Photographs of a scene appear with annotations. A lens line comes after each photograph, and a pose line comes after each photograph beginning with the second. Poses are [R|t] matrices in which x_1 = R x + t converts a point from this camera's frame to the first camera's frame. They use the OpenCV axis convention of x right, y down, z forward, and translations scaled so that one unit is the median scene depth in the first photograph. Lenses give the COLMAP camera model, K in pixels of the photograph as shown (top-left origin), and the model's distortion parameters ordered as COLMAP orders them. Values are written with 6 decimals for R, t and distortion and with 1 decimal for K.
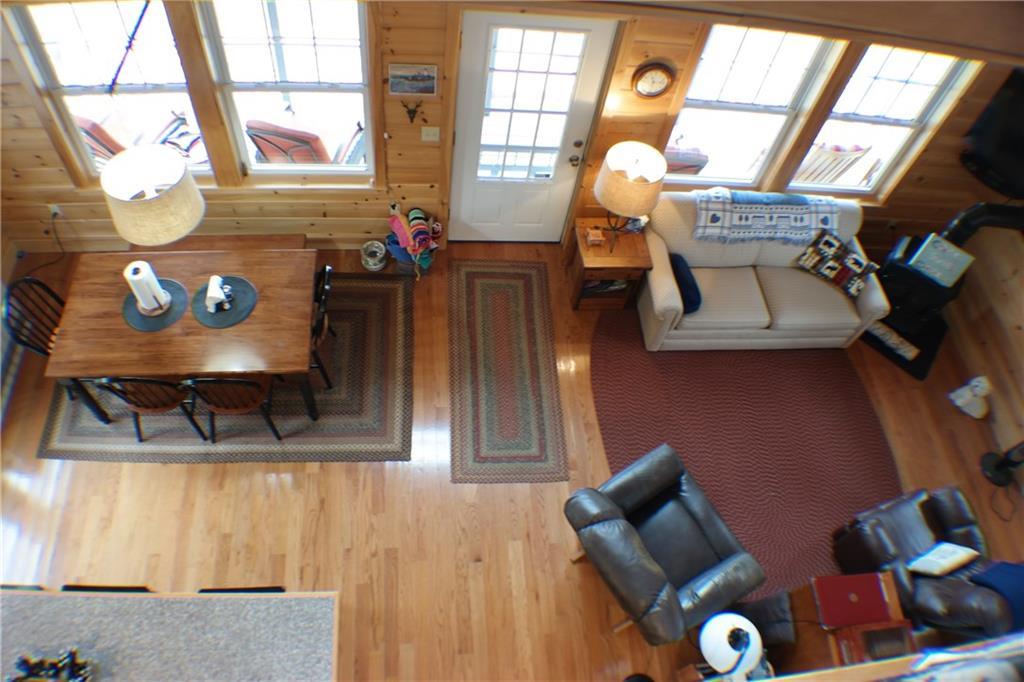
lens RADIAL K [[672.6, 0, 512.0], [0, 672.6, 341.0], [0, 0, 1]] dist [-0.147994, 0.023166]
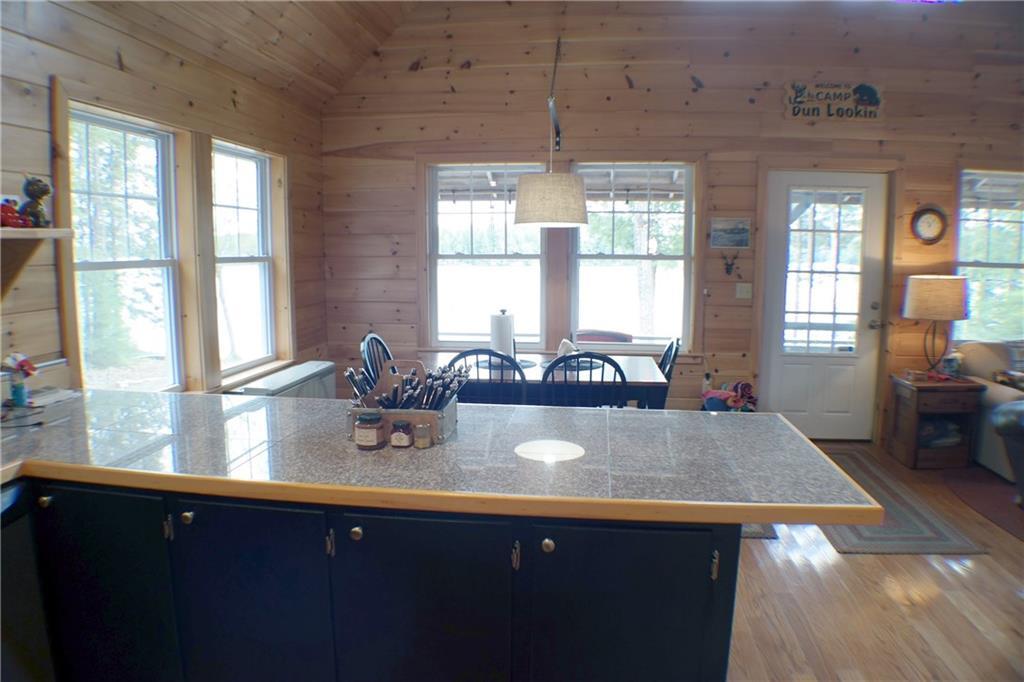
lens RADIAL K [[672.6, 0, 512.0], [0, 672.6, 341.0], [0, 0, 1]] dist [-0.147994, 0.023166]
pose [[0.972486, -0.085317, -0.216777, -0.263166], [-0.113037, 0.640837, -0.759309, 0.624753], [0.203701, 0.762921, 0.613561, 0.279924]]
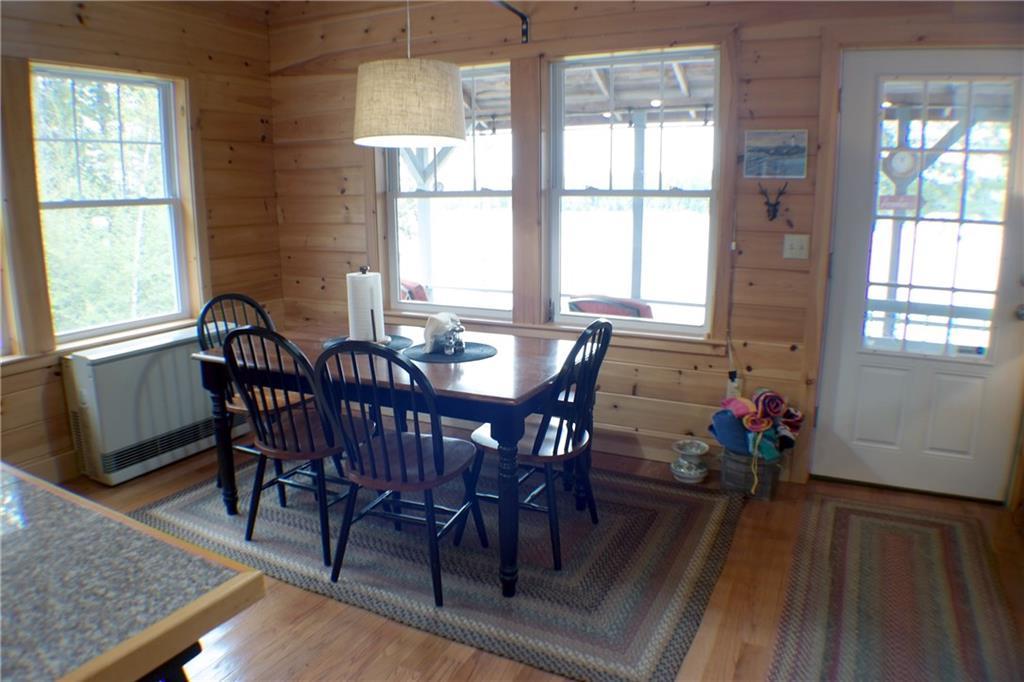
lens RADIAL K [[672.6, 0, 512.0], [0, 672.6, 341.0], [0, 0, 1]] dist [-0.147994, 0.023166]
pose [[0.850318, -0.008107, -0.526206, -0.014042], [-0.380193, 0.681898, -0.624875, 0.302754], [0.363884, 0.731402, 0.576748, 0.537460]]
